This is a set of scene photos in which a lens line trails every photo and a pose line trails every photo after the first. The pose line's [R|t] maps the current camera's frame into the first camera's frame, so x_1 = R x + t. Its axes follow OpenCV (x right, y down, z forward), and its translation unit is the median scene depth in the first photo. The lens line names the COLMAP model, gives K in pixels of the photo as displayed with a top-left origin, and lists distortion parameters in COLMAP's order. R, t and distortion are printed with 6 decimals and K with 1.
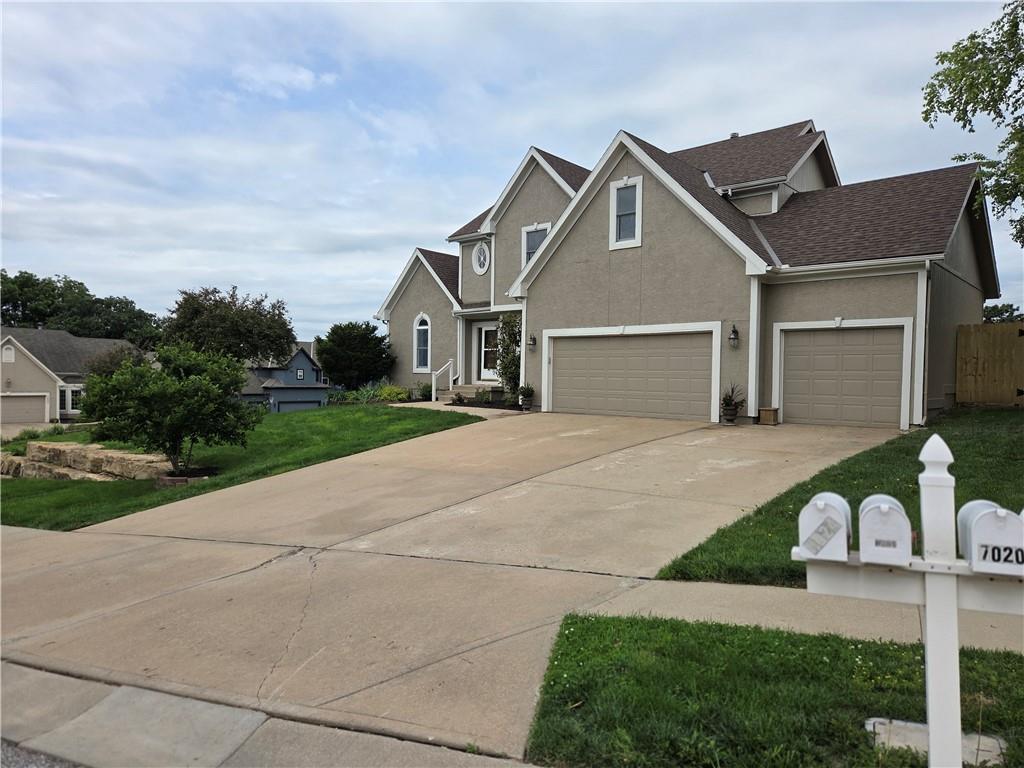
lens RADIAL K [[670.8, 0, 512.0], [0, 670.8, 384.0], [0, 0, 1]] dist [0.075486, -0.062643]
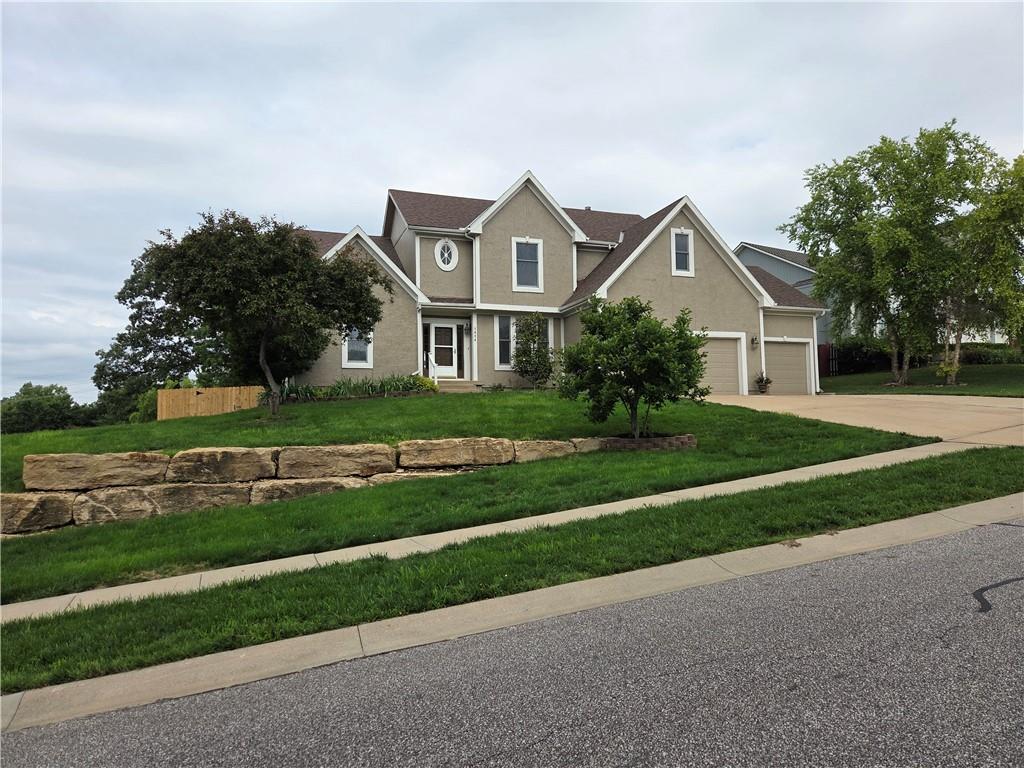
lens RADIAL K [[670.8, 0, 512.0], [0, 670.8, 384.0], [0, 0, 1]] dist [0.075486, -0.062643]
pose [[0.494344, 0.038043, 0.868434, -1.244431], [0.033565, 0.997461, -0.062802, 0.103656], [-0.868618, 0.060195, 0.491812, 0.625810]]
